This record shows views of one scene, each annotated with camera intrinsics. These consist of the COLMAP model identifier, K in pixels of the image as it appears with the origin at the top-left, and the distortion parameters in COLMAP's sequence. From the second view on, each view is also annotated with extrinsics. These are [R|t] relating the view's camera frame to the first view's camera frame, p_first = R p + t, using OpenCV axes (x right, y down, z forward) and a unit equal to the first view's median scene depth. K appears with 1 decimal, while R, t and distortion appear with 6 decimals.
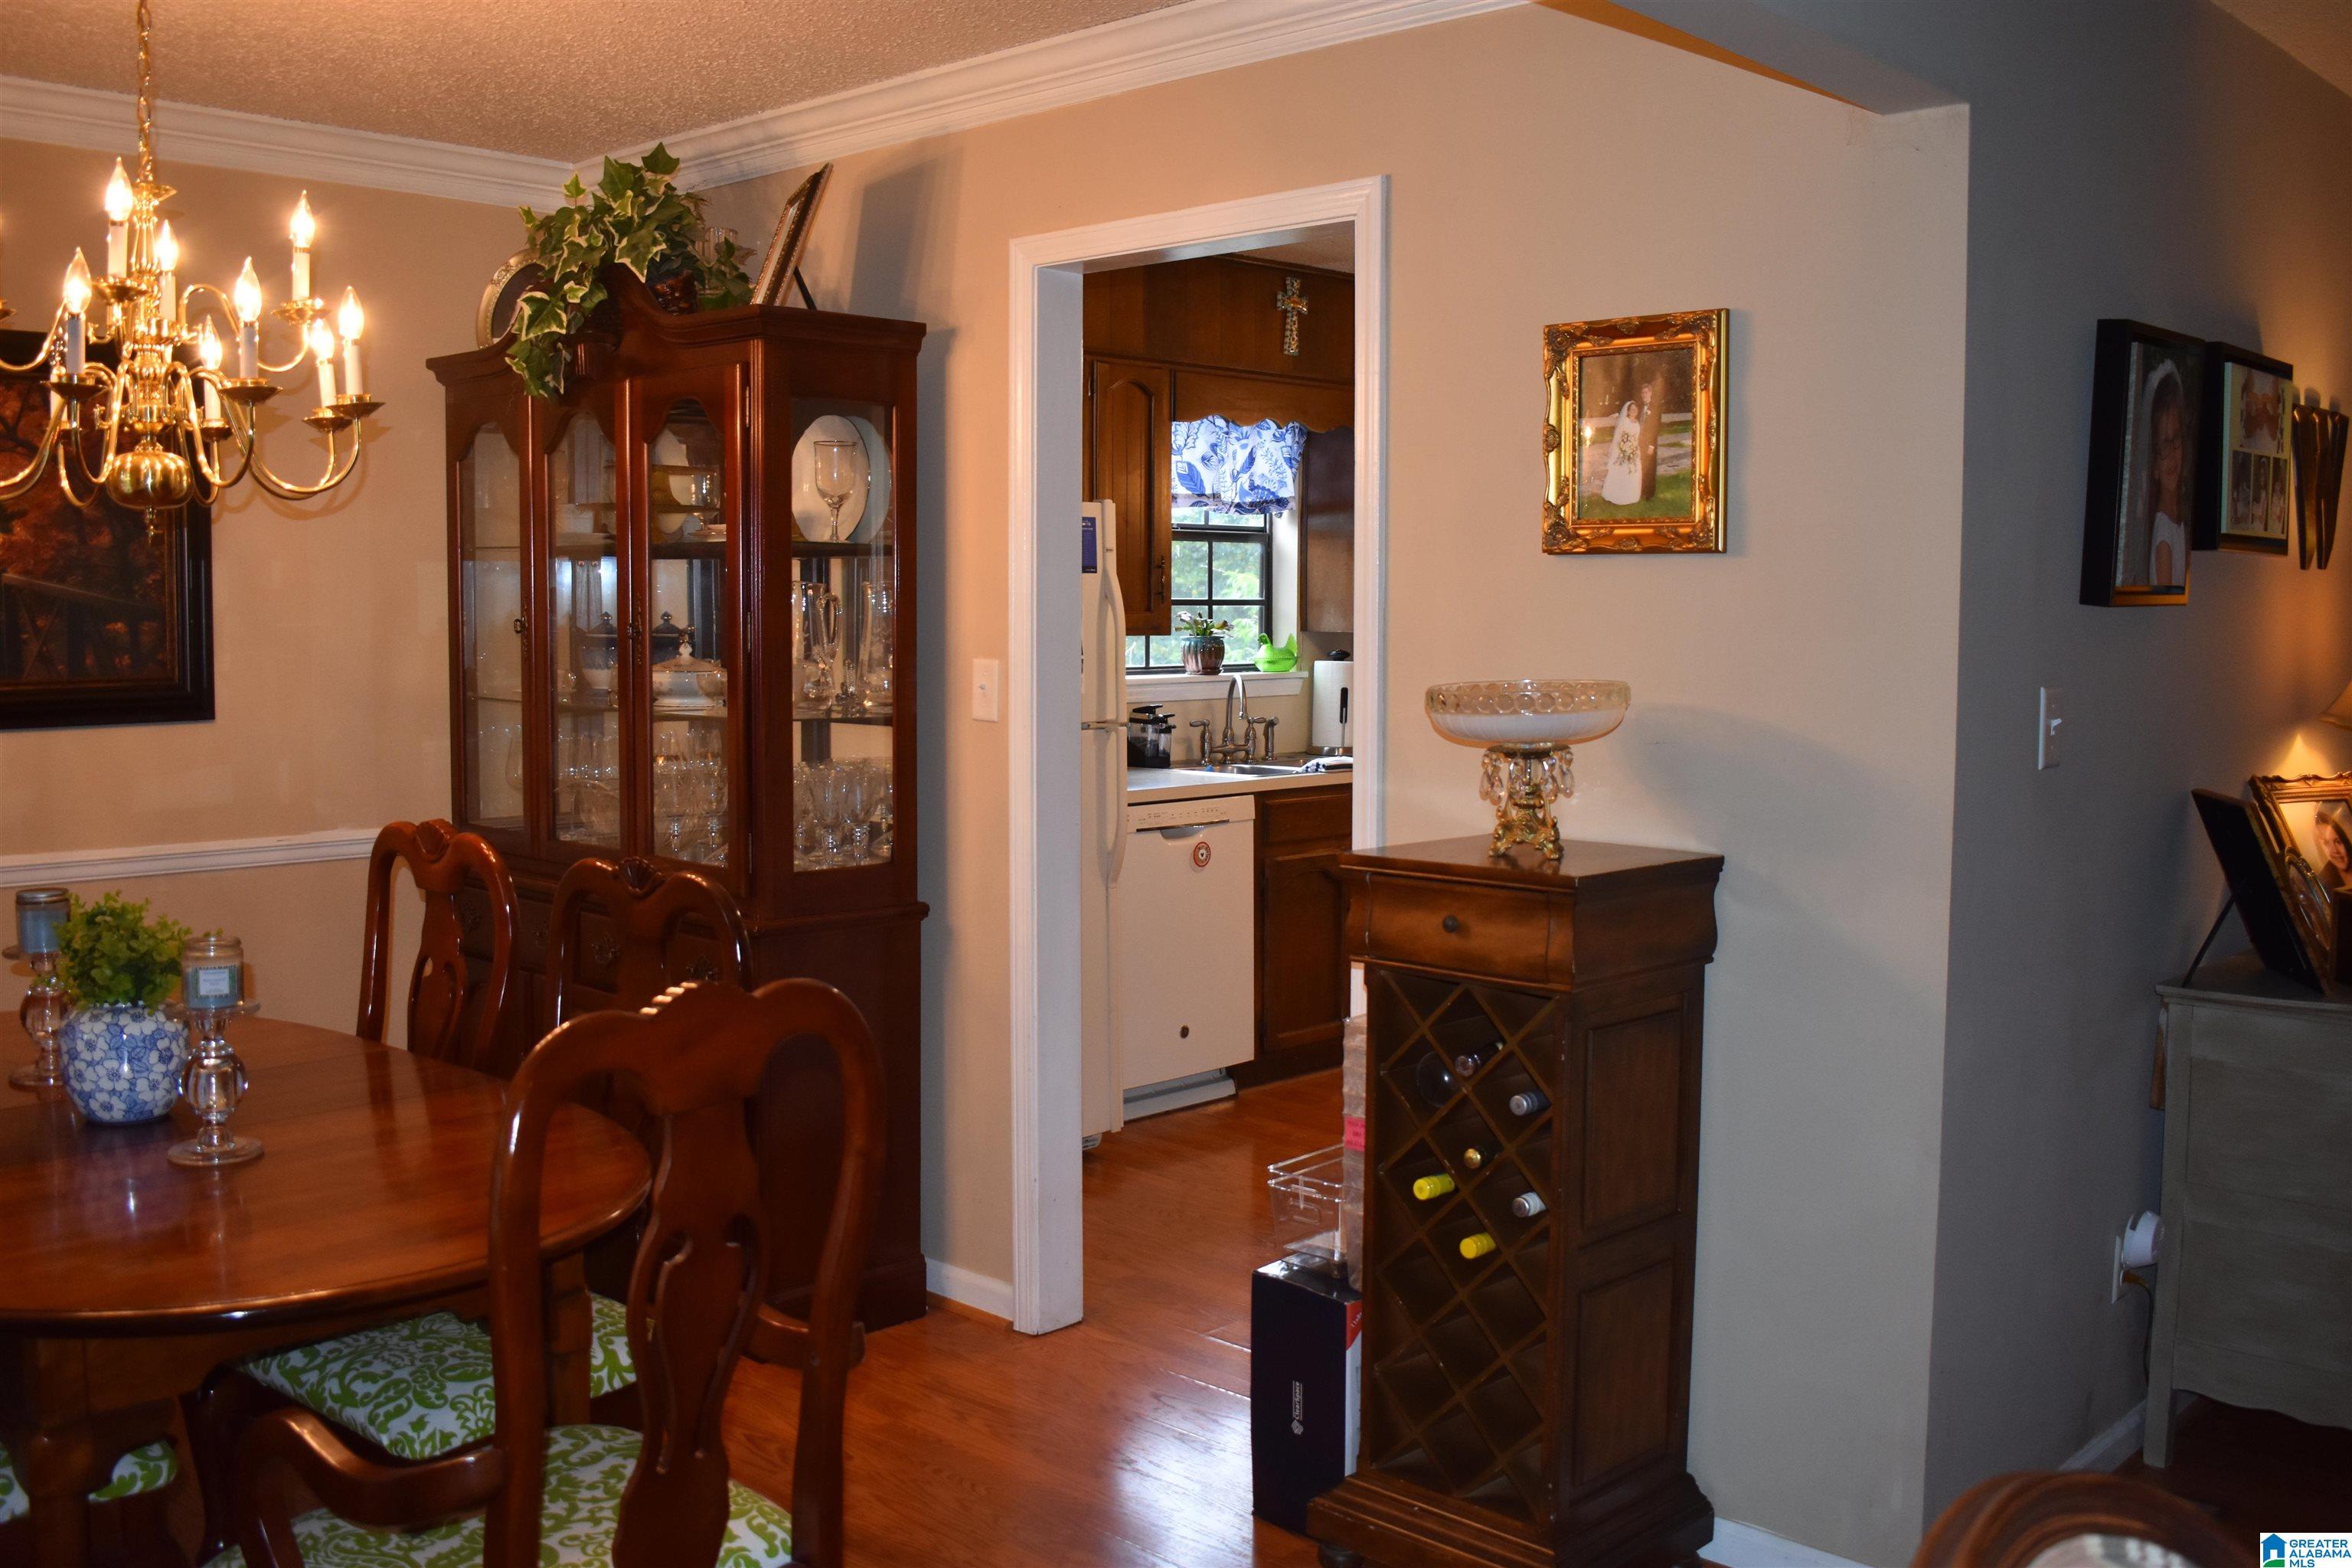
lens RADIAL K [[2107.4, 0, 1172.4], [0, 2107.4, 775.5], [0, 0, 1]] dist [-0.064237, 0.011988]
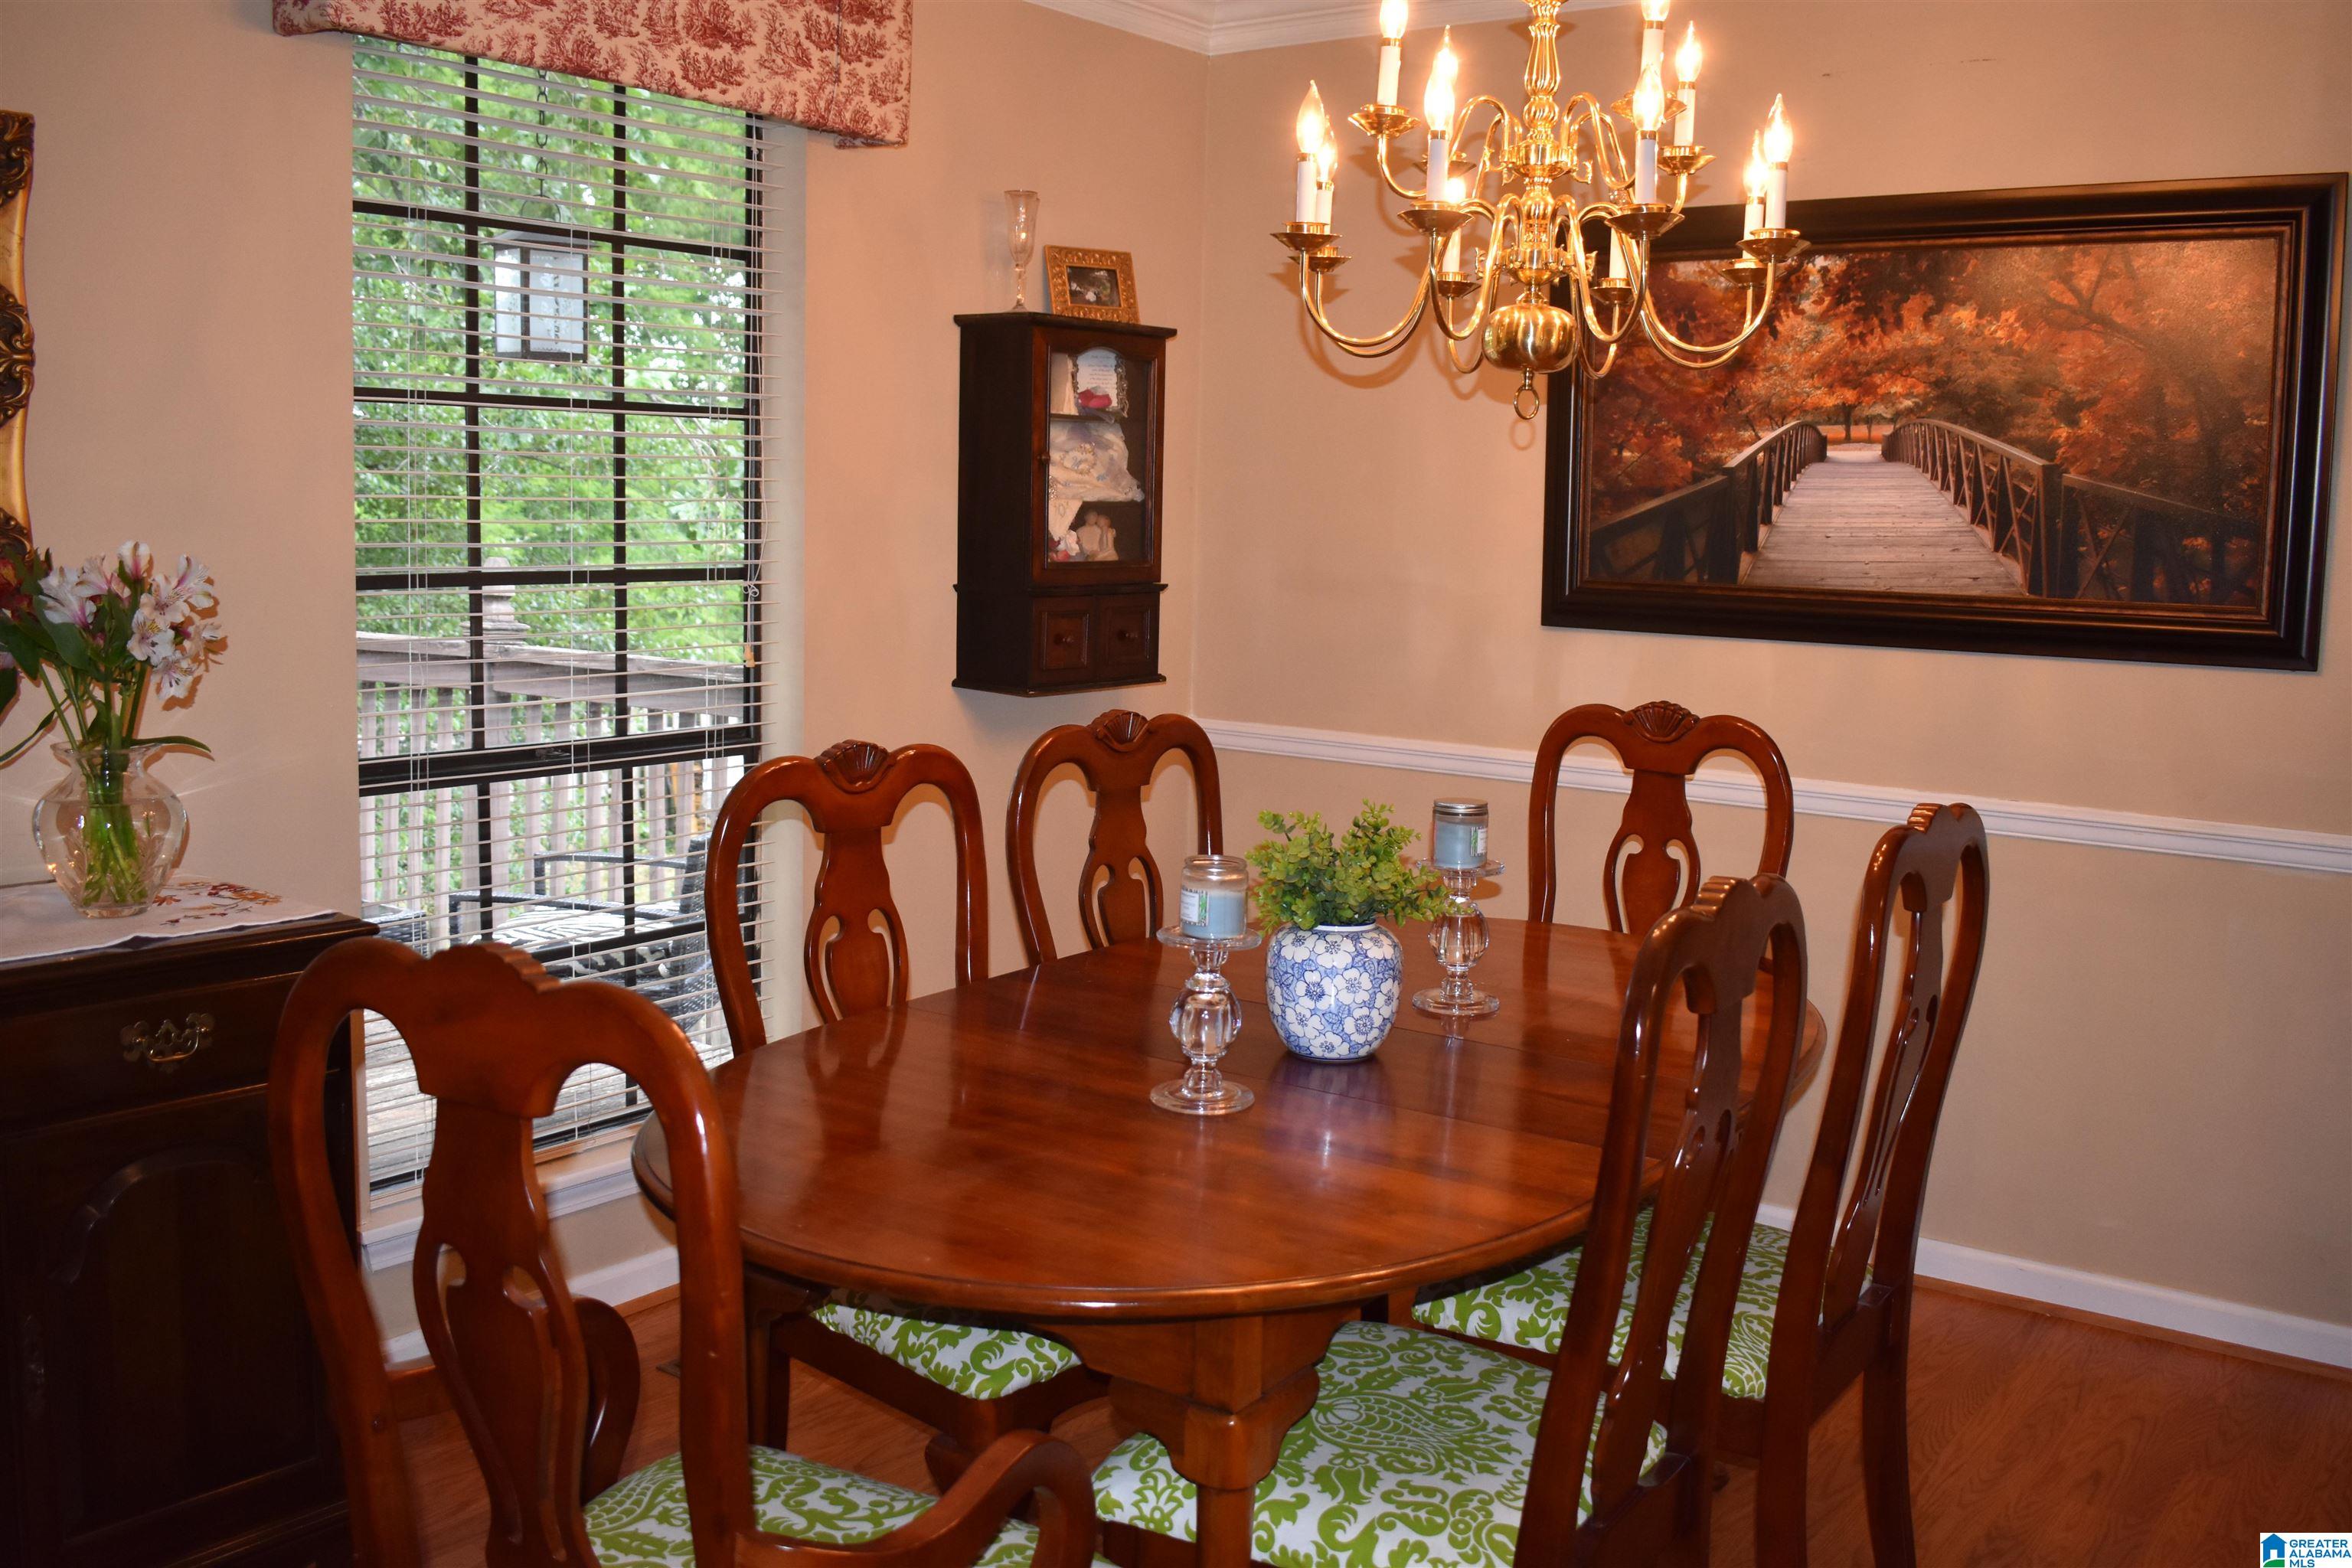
lens RADIAL K [[2107.4, 0, 1174.4], [0, 2107.4, 791.4], [0, 0, 1]] dist [-0.064237, 0.011988]
pose [[0.132354, 0.137874, -0.981567, 0.245988], [-0.106195, 0.986551, 0.124255, -0.035644], [0.985497, 0.087792, 0.145215, 0.517465]]
